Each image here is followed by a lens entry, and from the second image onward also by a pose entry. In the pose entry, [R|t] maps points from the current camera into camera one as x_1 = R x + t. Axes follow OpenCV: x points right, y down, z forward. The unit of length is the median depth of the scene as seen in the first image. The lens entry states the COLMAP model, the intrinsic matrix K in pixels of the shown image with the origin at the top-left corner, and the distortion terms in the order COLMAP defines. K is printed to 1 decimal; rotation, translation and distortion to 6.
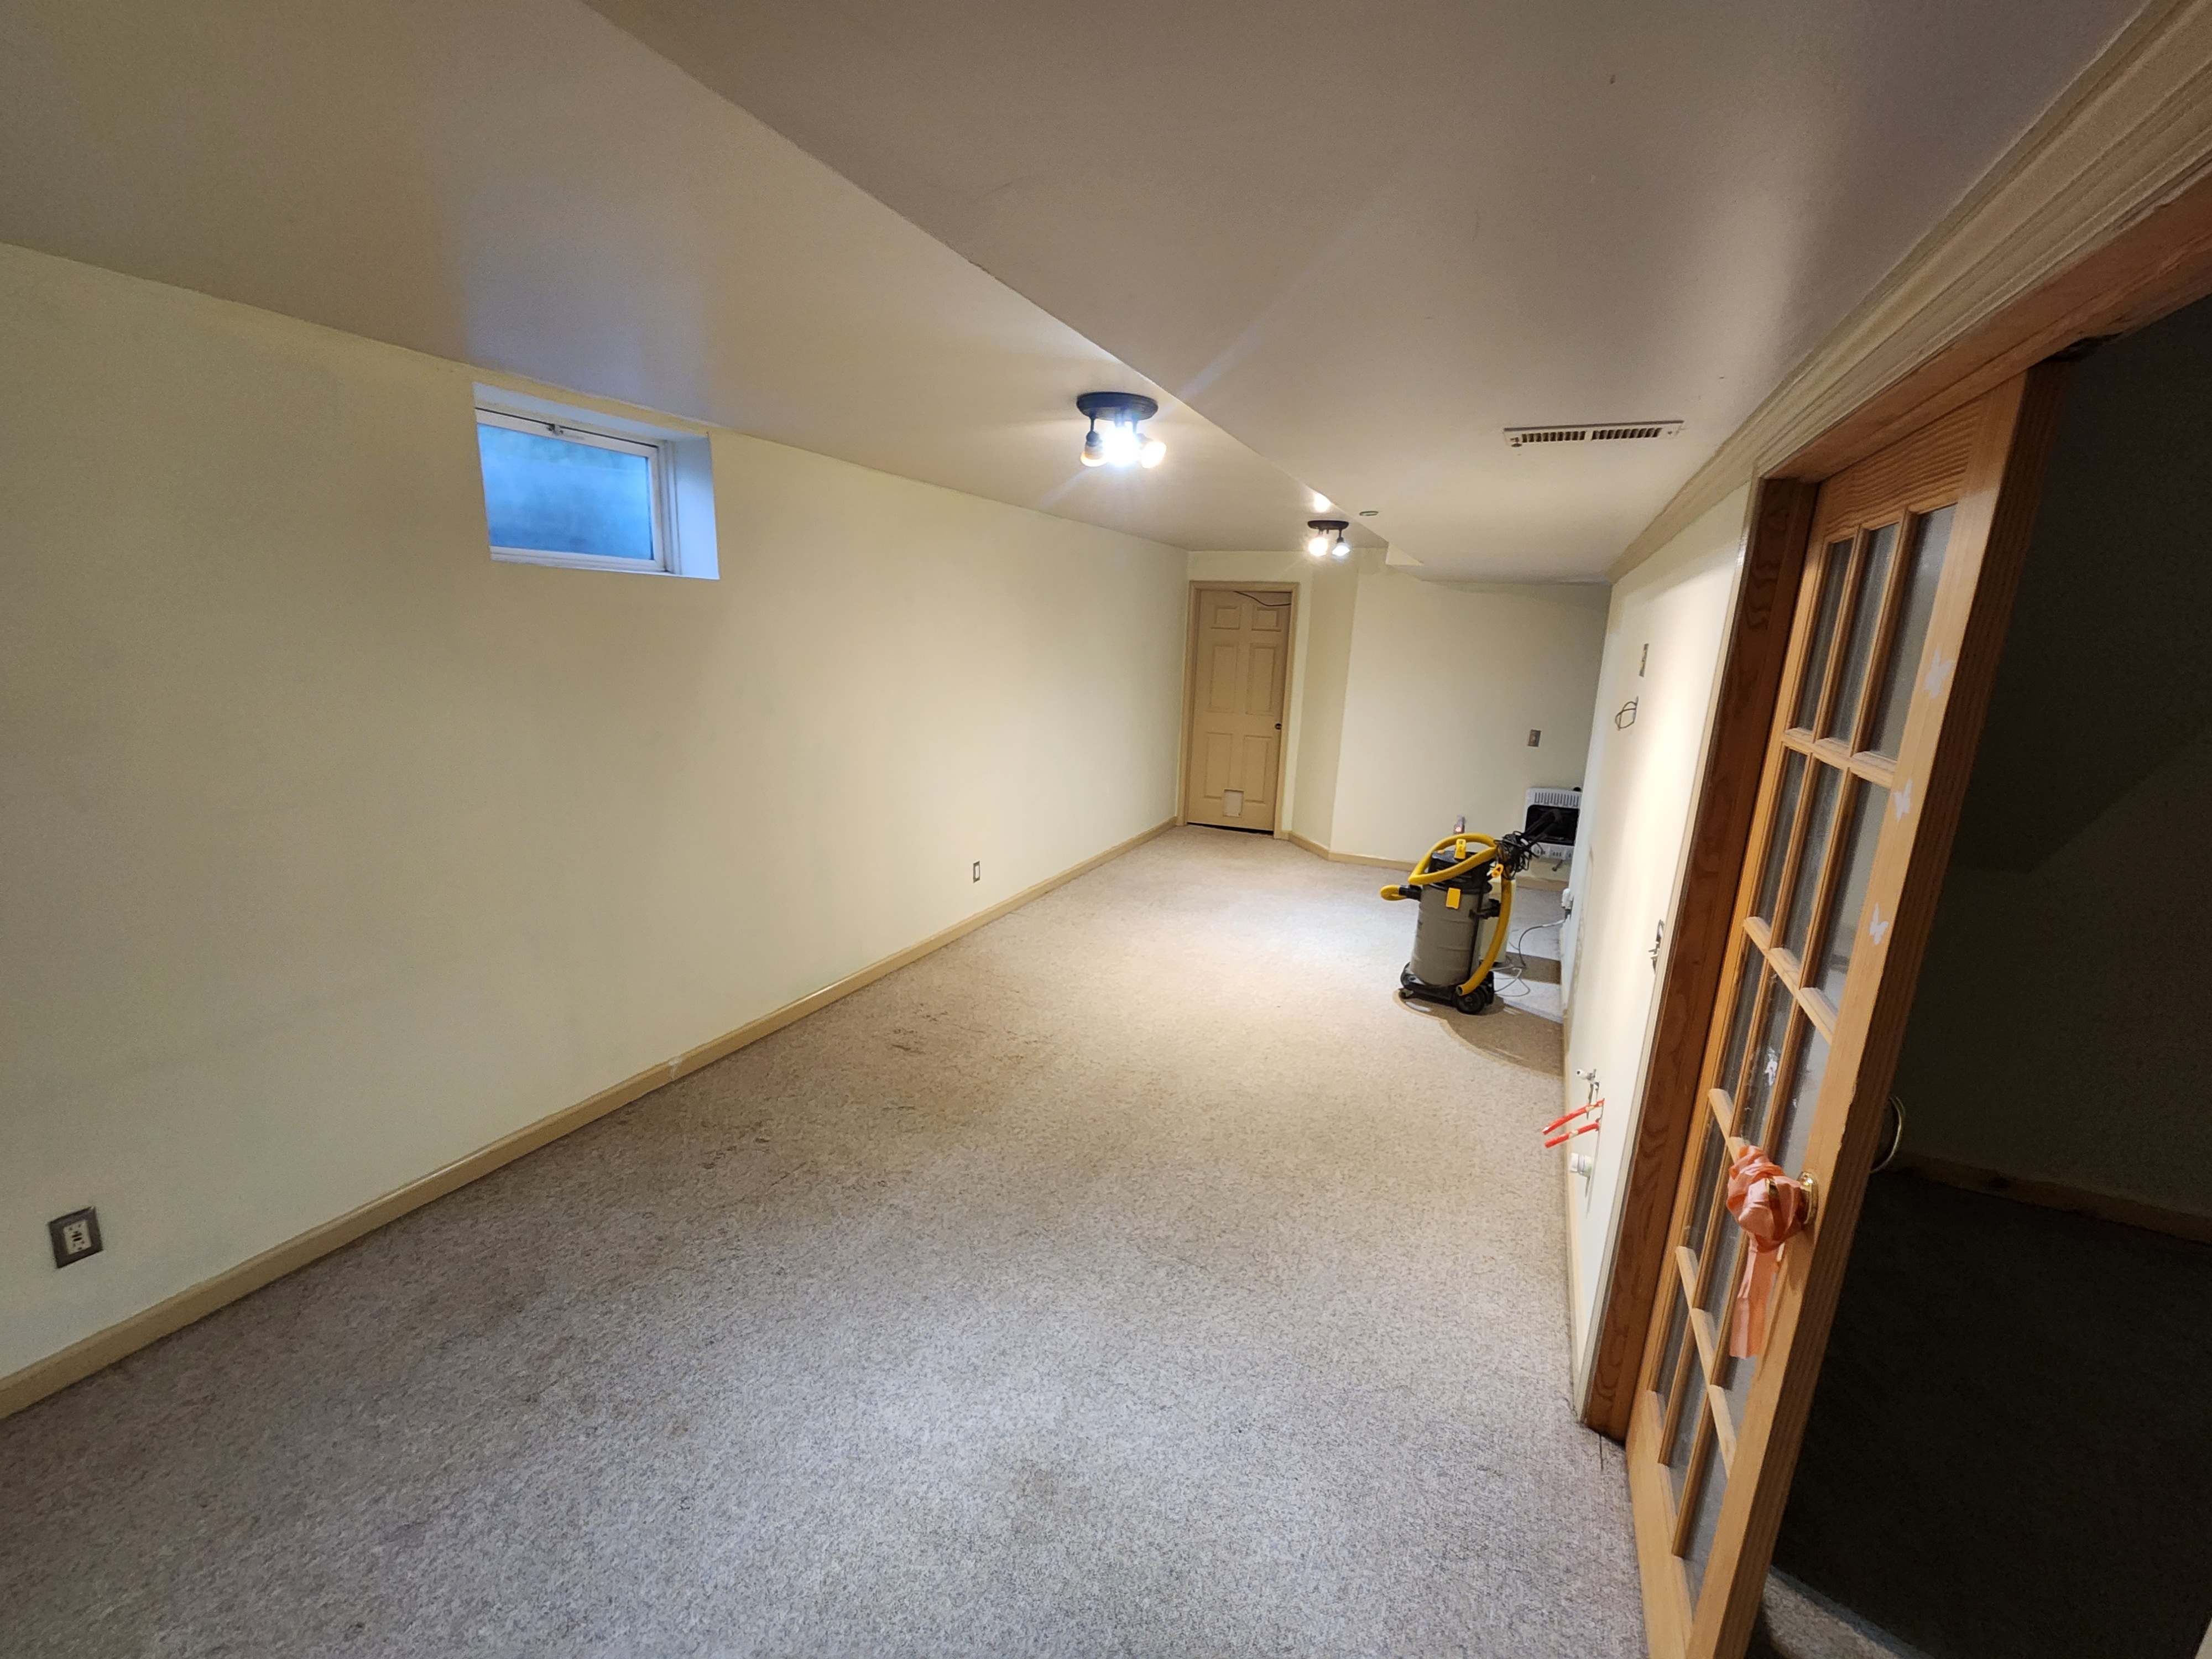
lens RADIAL K [[899.9, 0, 1112.6], [0, 899.9, 822.3], [0, 0, 1]] dist [0.002601, -0.000756]
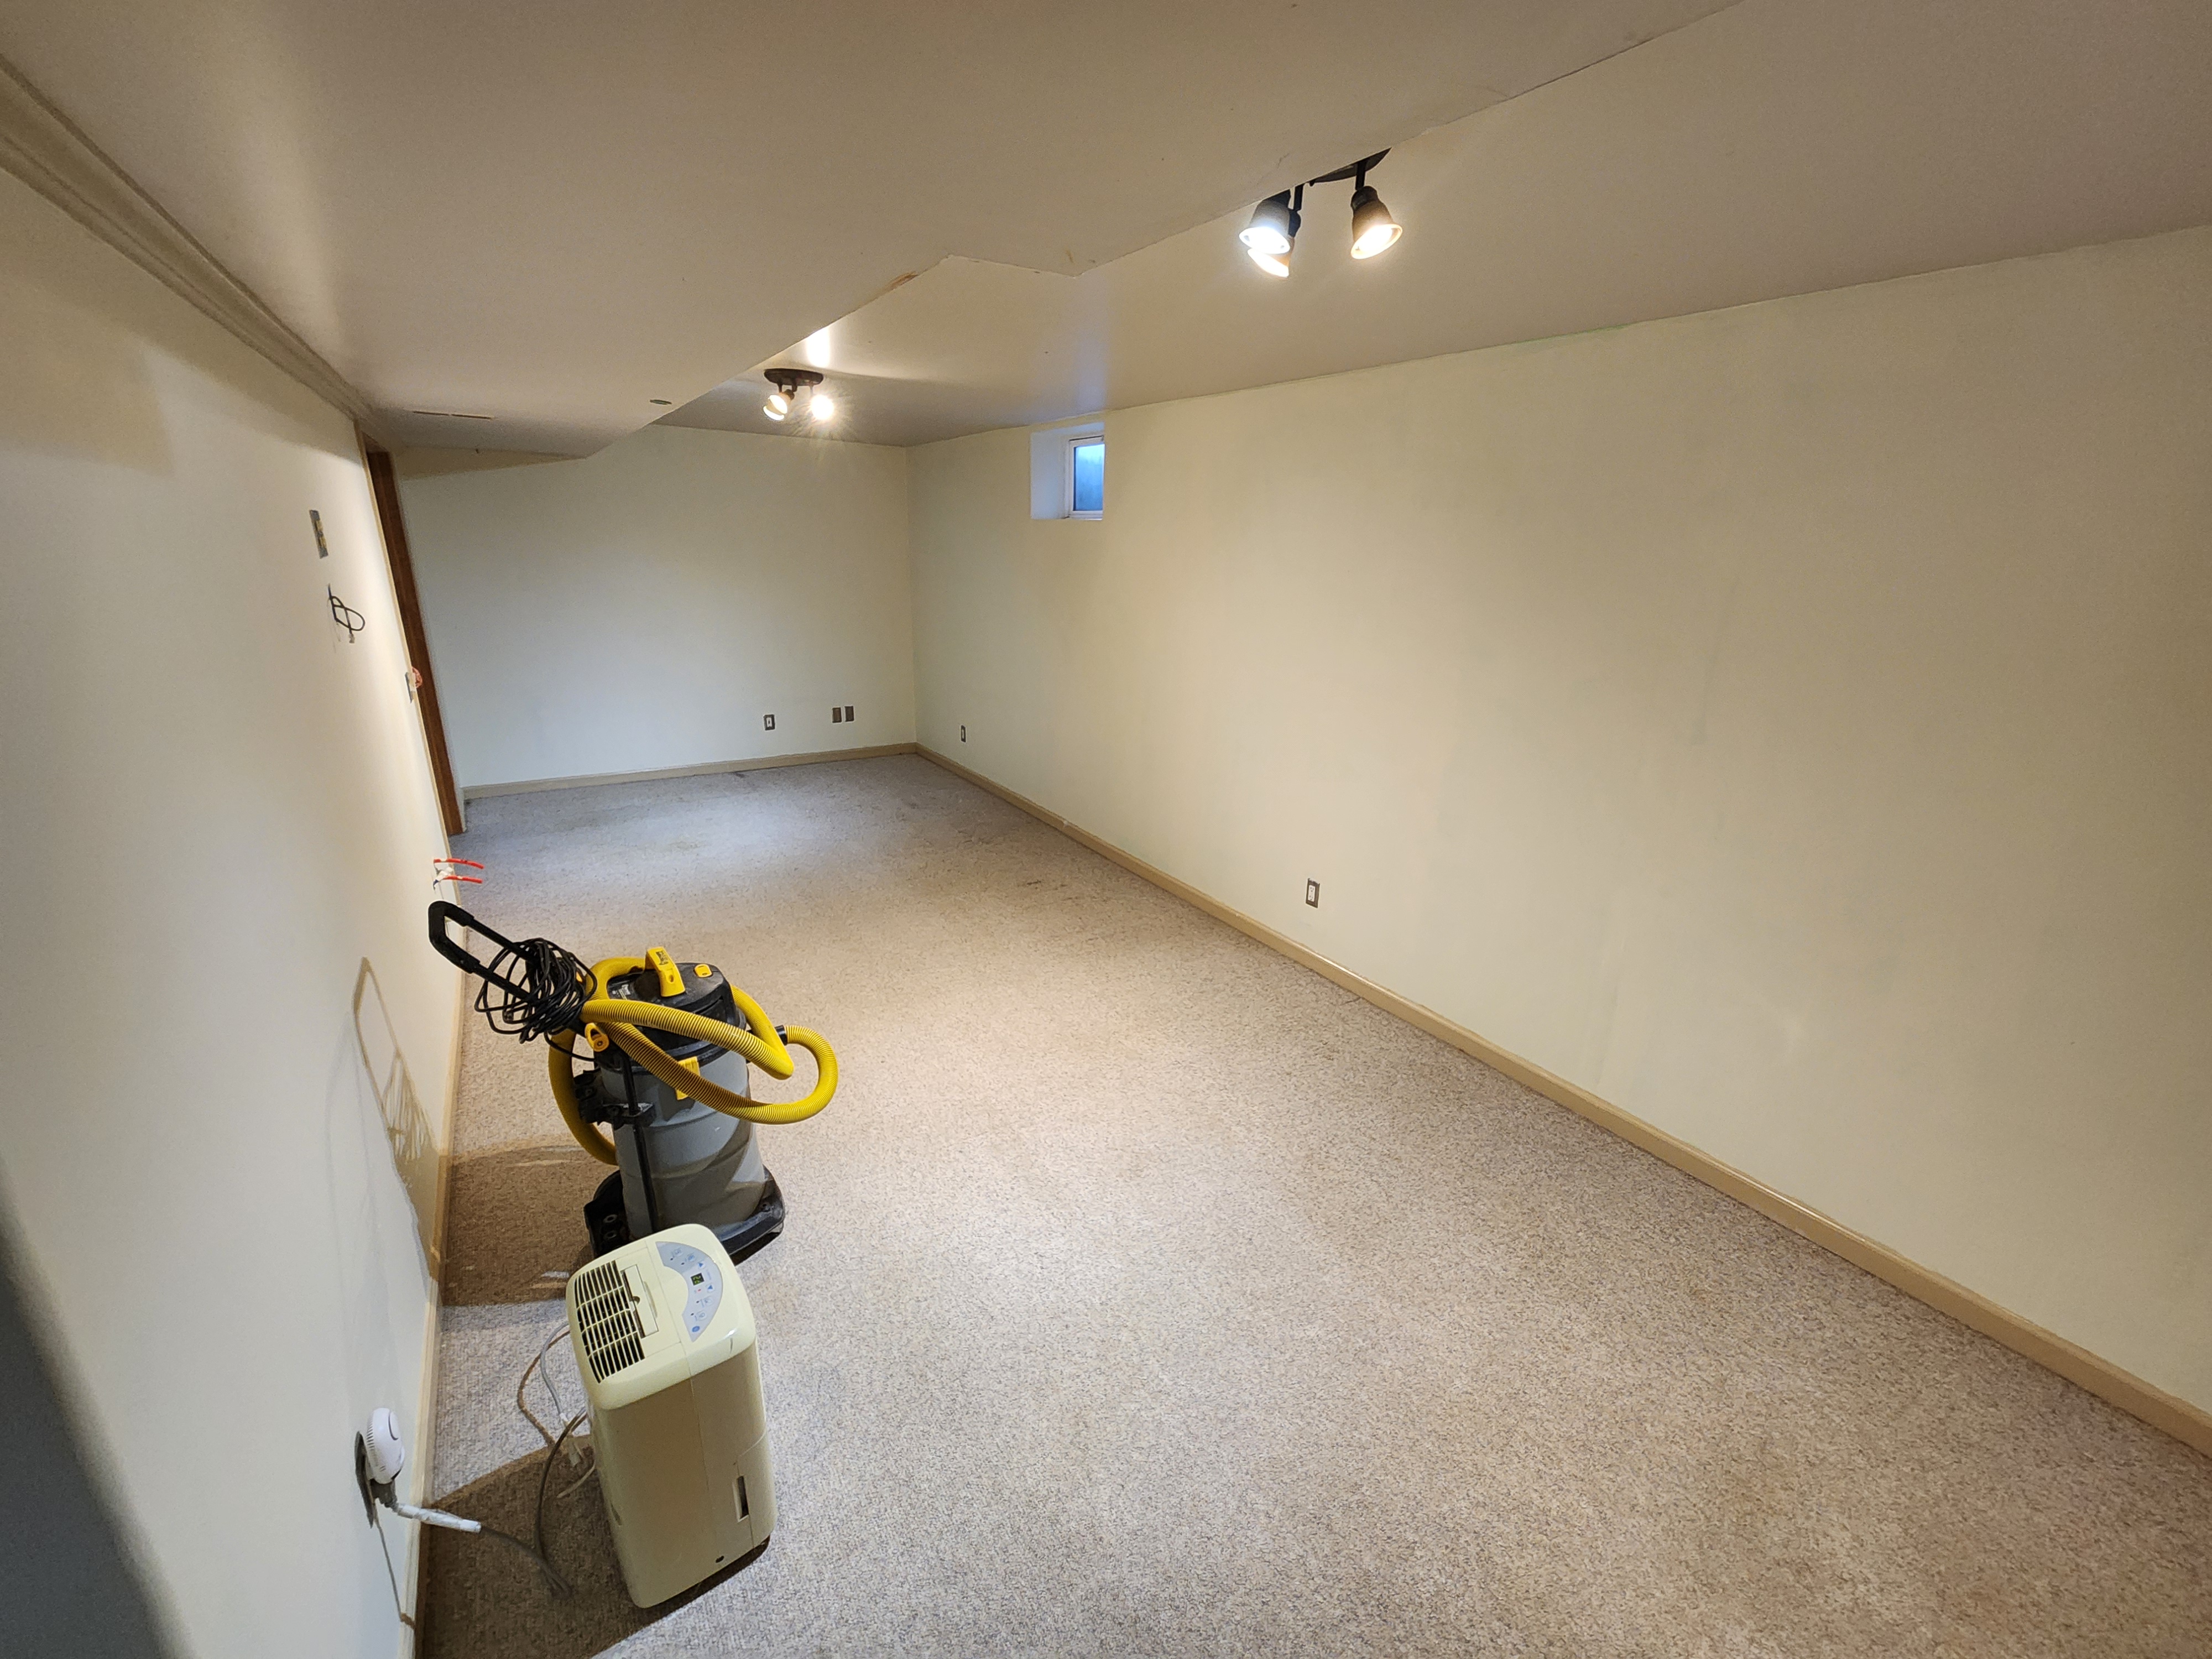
lens RADIAL K [[899.9, 0, 1112.6], [0, 899.9, 822.3], [0, 0, 1]] dist [0.002601, -0.000756]
pose [[-0.522109, 0.202101, -0.828588, 0.739247], [-0.233815, 0.900380, 0.366943, -0.317618], [0.820203, 0.385320, -0.422842, 1.572674]]
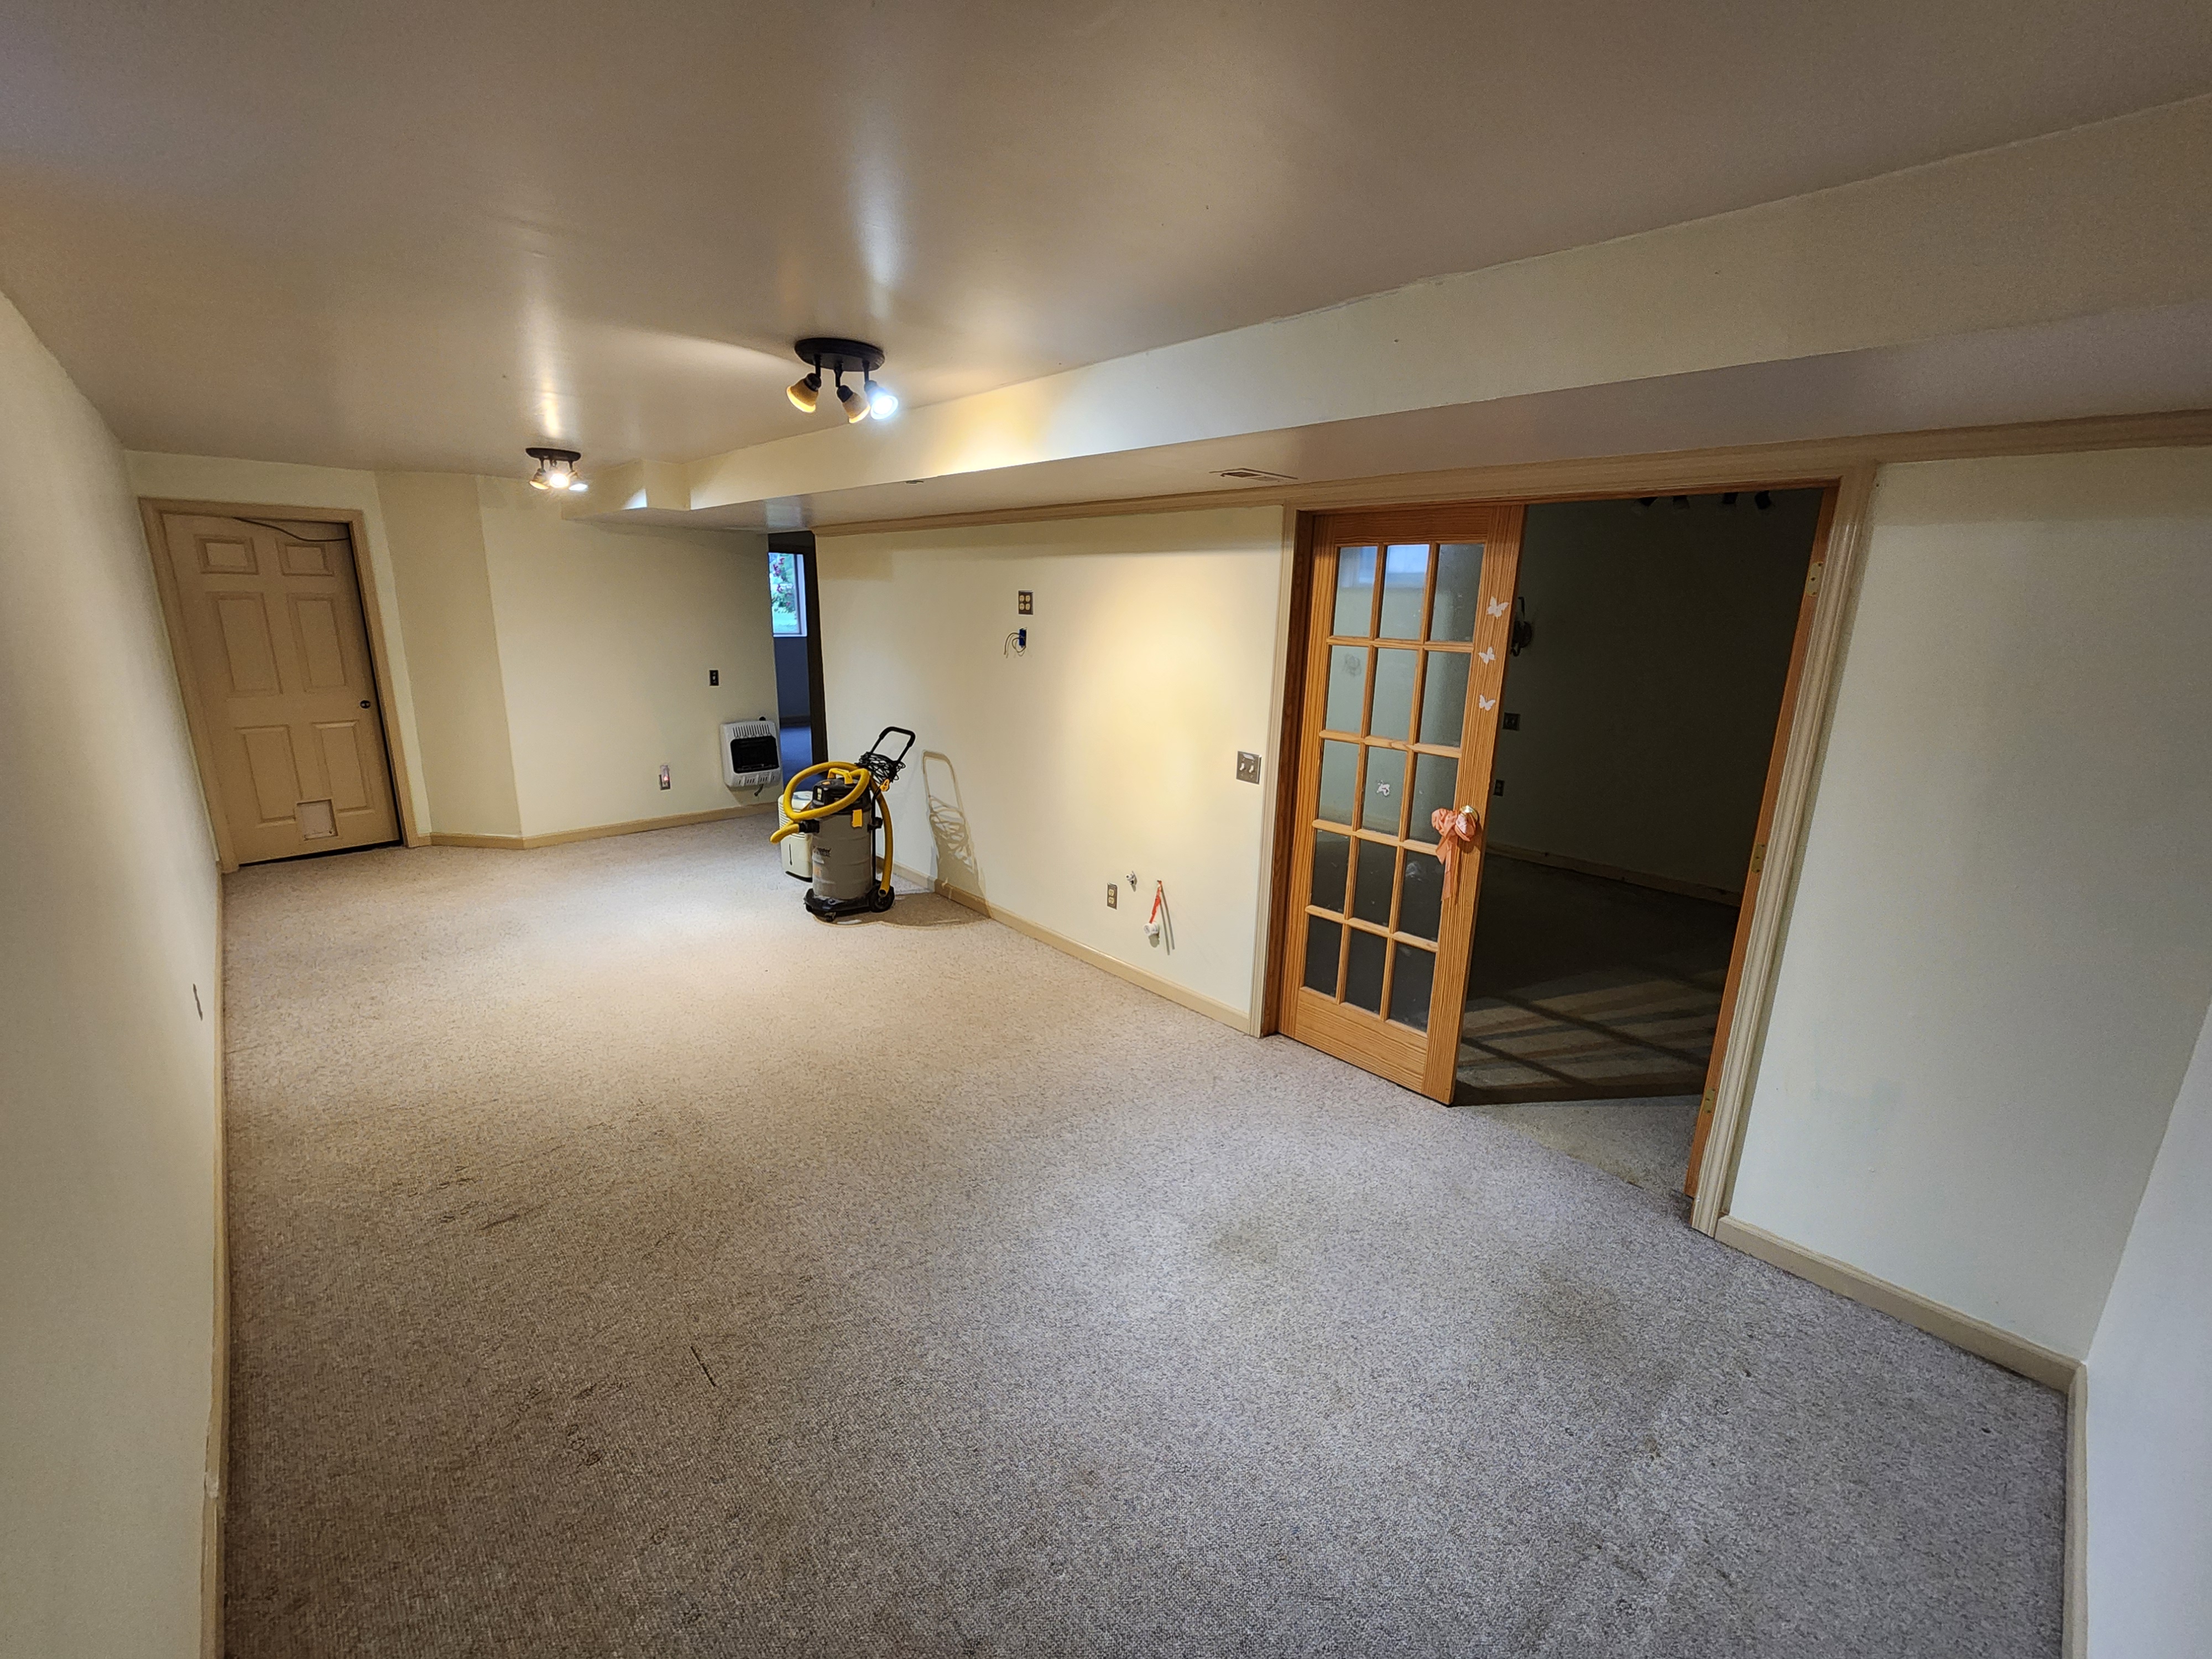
lens RADIAL K [[899.9, 0, 1112.6], [0, 899.9, 822.3], [0, 0, 1]] dist [0.002601, -0.000756]
pose [[0.366310, -0.256035, 0.894574, -0.585270], [0.190640, 0.961655, 0.197170, -0.083035], [-0.910754, 0.098316, 0.401074, 0.276127]]
